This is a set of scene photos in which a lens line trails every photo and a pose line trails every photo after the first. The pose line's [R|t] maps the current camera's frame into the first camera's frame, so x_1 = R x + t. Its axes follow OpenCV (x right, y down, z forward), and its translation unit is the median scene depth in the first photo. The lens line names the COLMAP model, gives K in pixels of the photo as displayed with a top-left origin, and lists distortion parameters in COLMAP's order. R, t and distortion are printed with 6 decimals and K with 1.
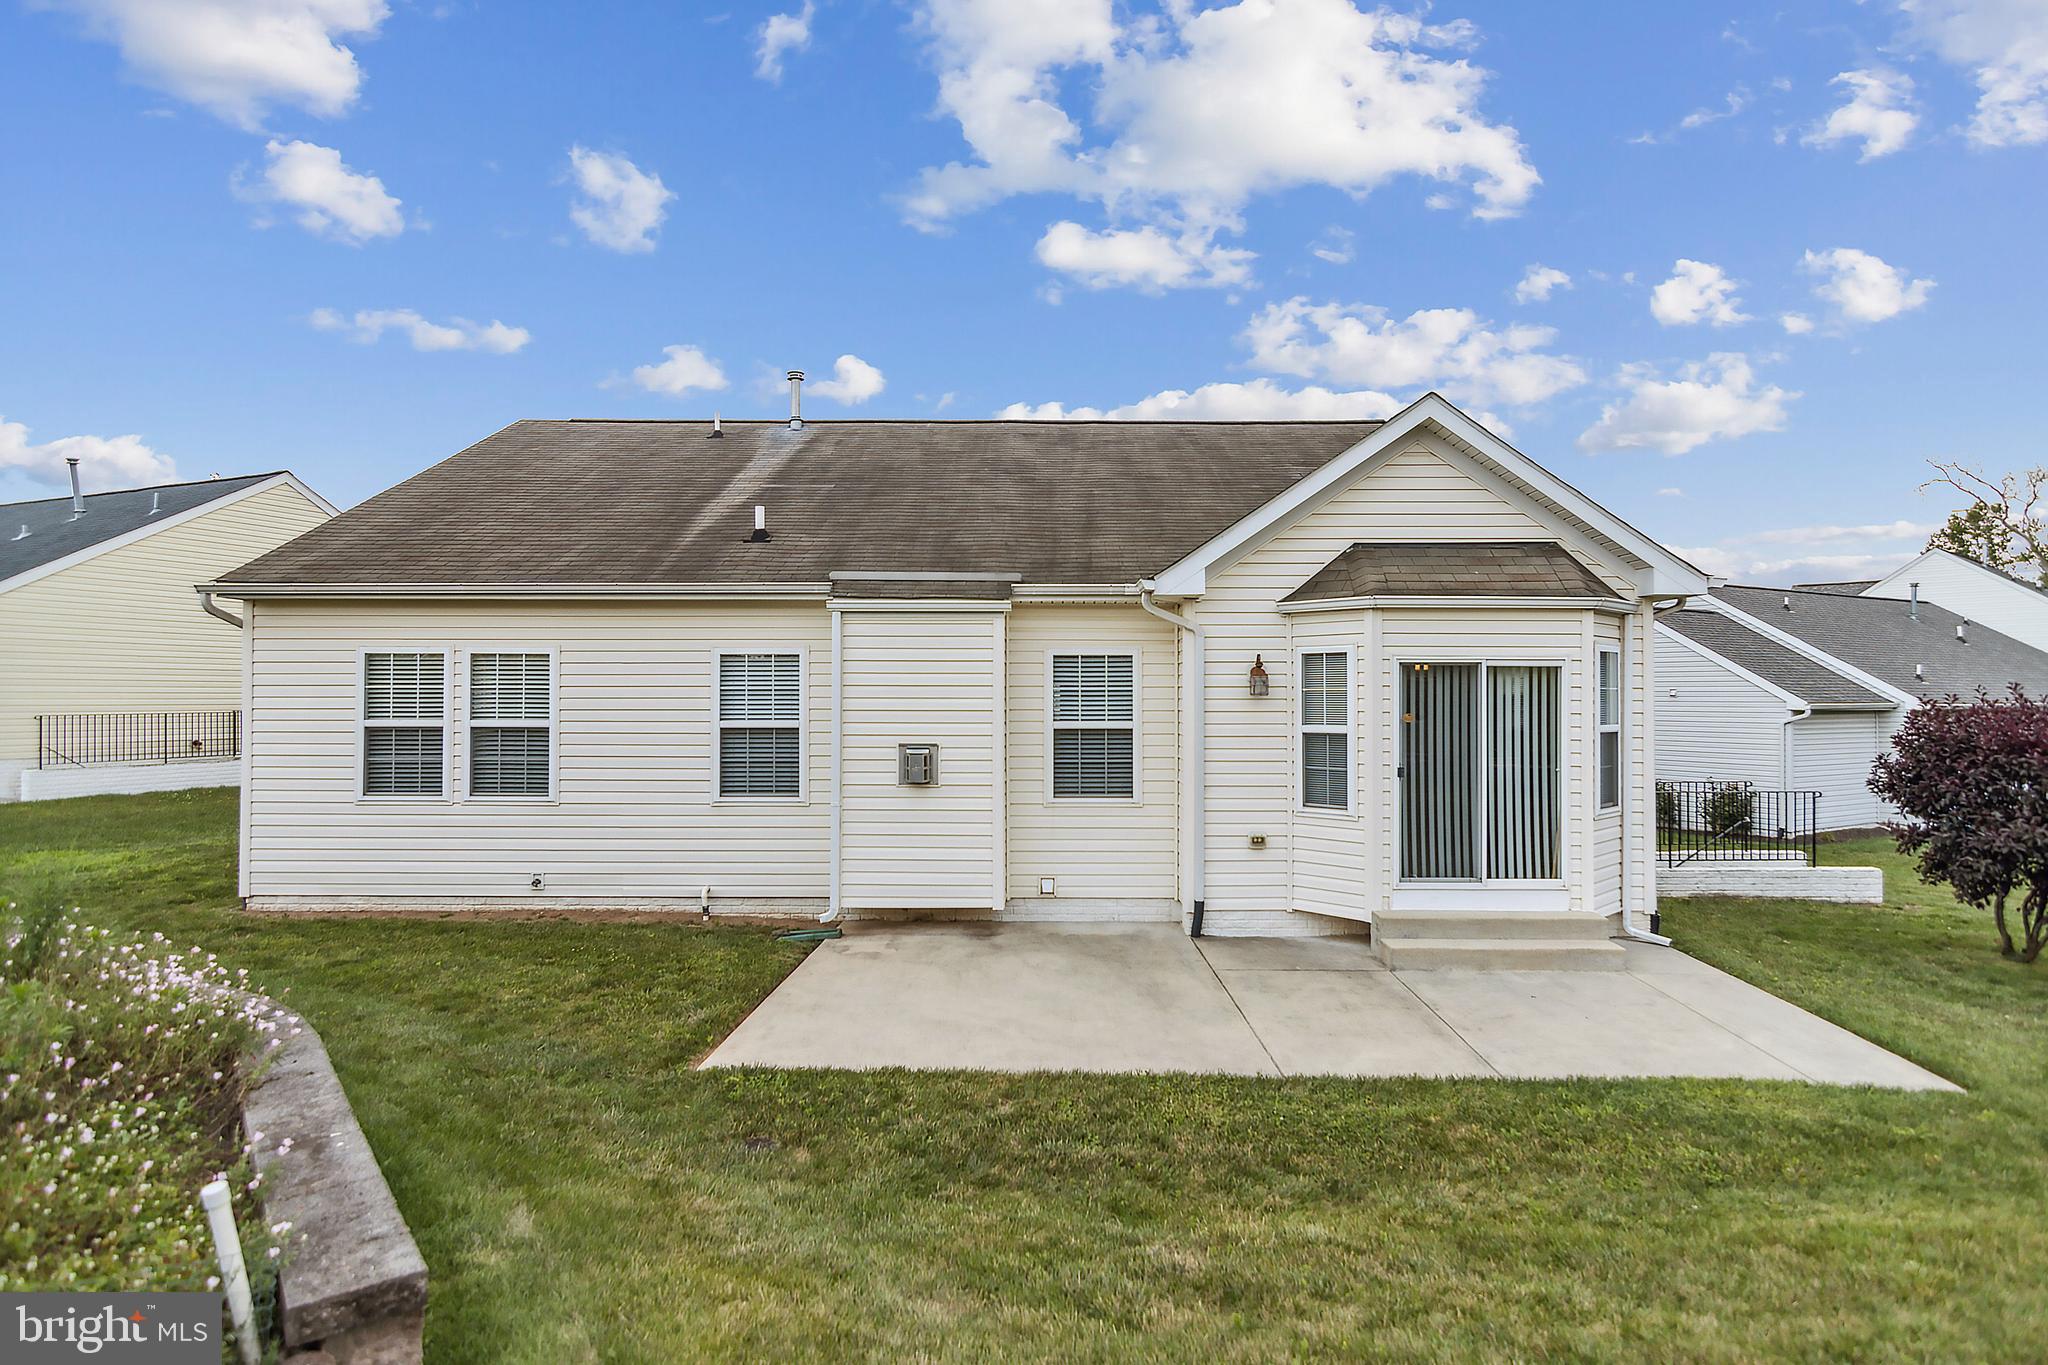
lens RADIAL K [[1152.1, 0, 1010.8], [0, 1152.1, 673.9], [0, 0, 1]] dist [0.003202, -0.000130]
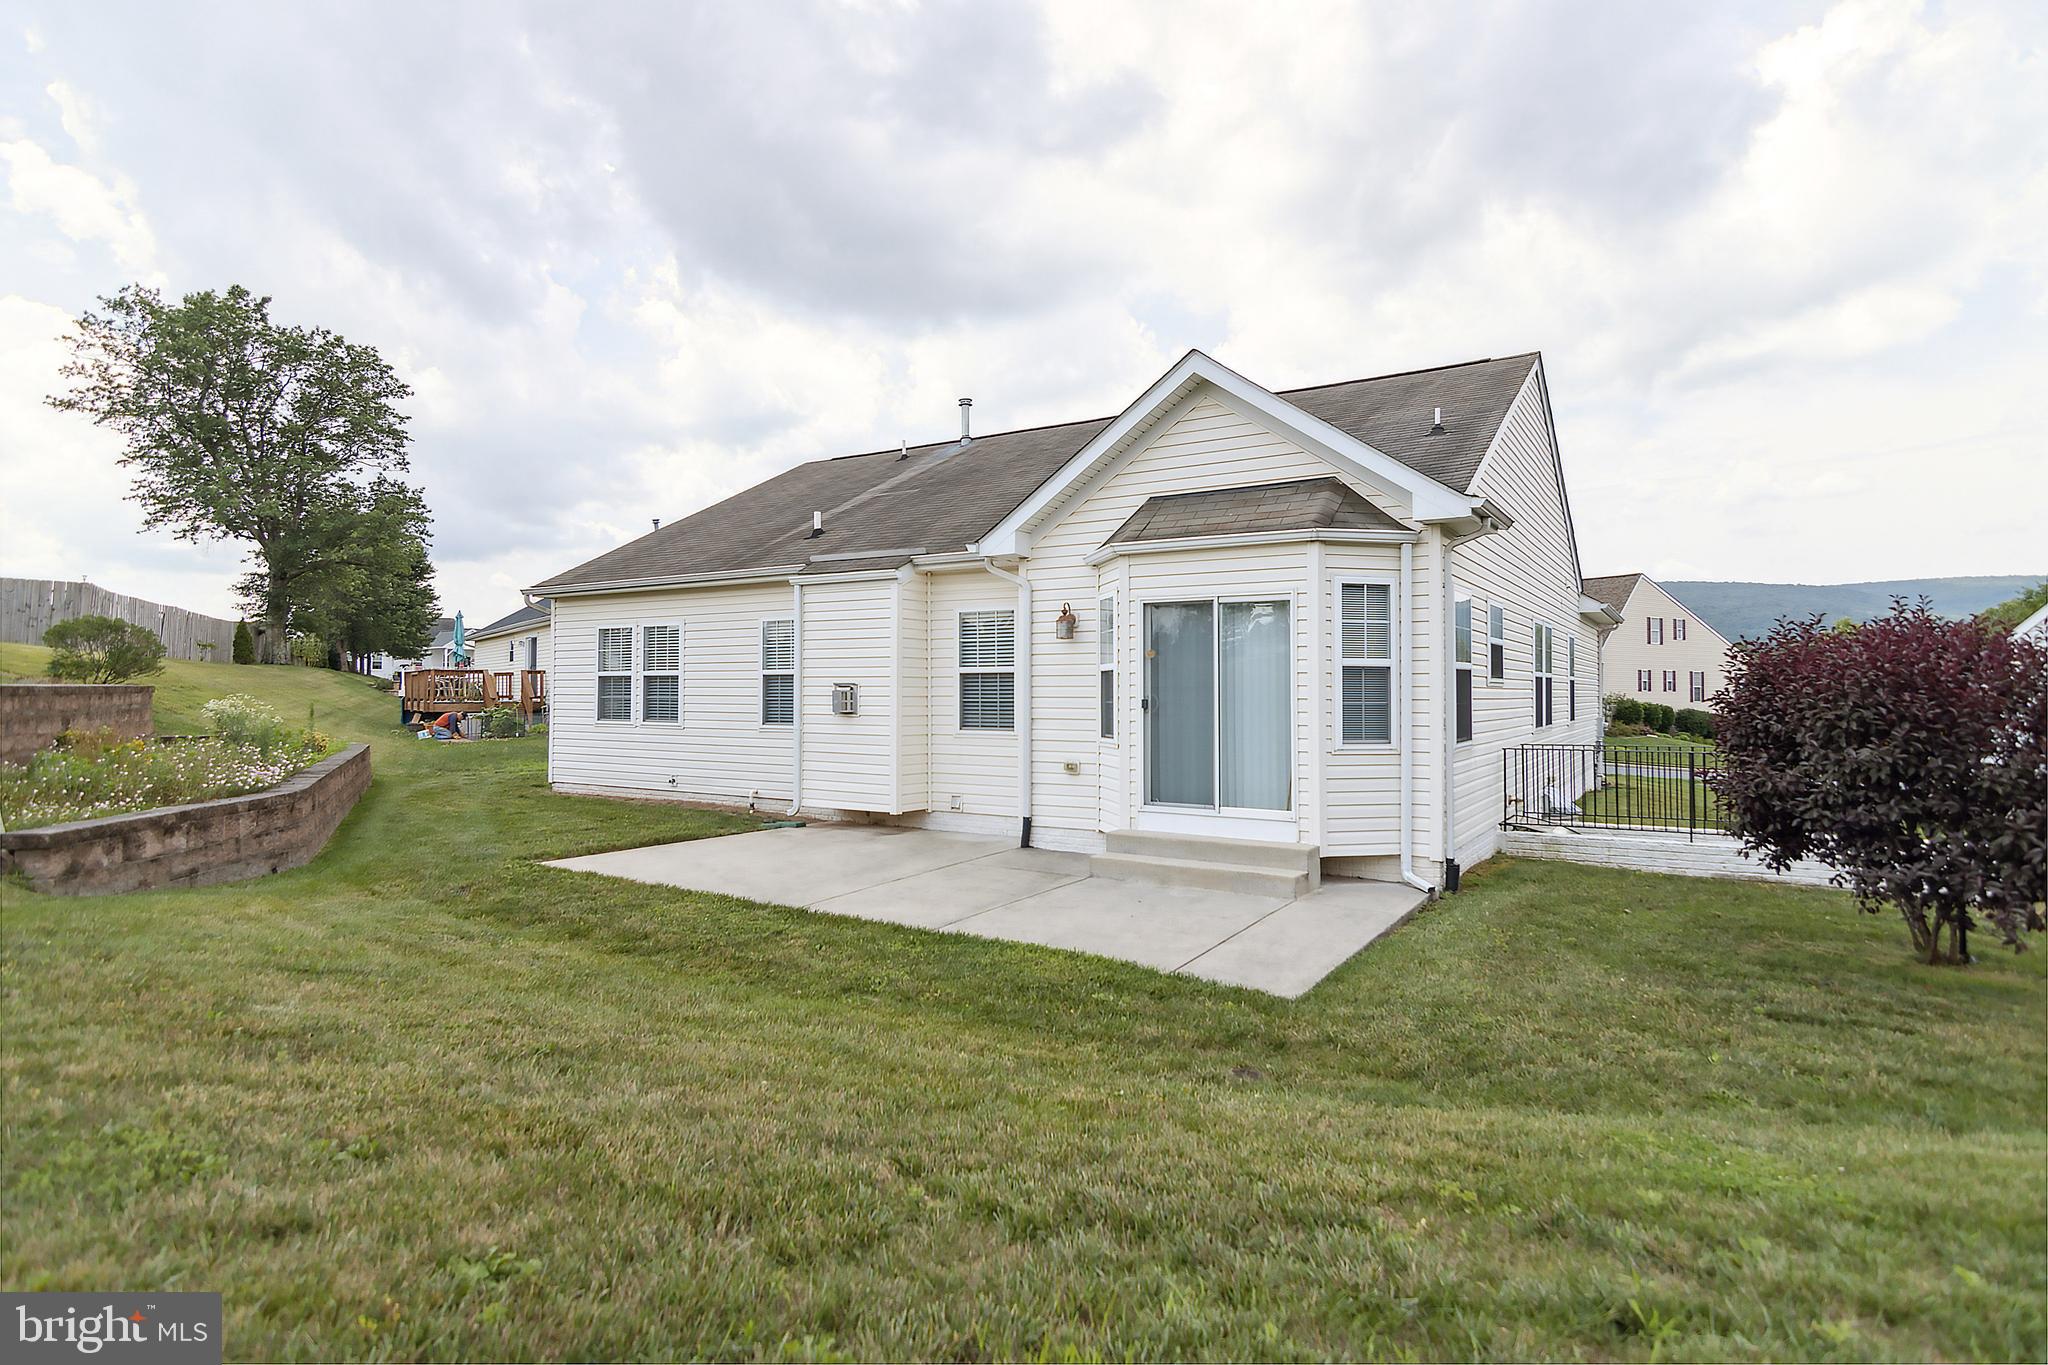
lens RADIAL K [[1152.1, 0, 1023.8], [0, 1152.1, 674.1], [0, 0, 1]] dist [0.003202, -0.000130]
pose [[0.827558, -0.010977, -0.561272, 0.801518], [0.007451, 0.999936, -0.008570, 0.061515], [0.561330, 0.002910, 0.827587, 0.034406]]
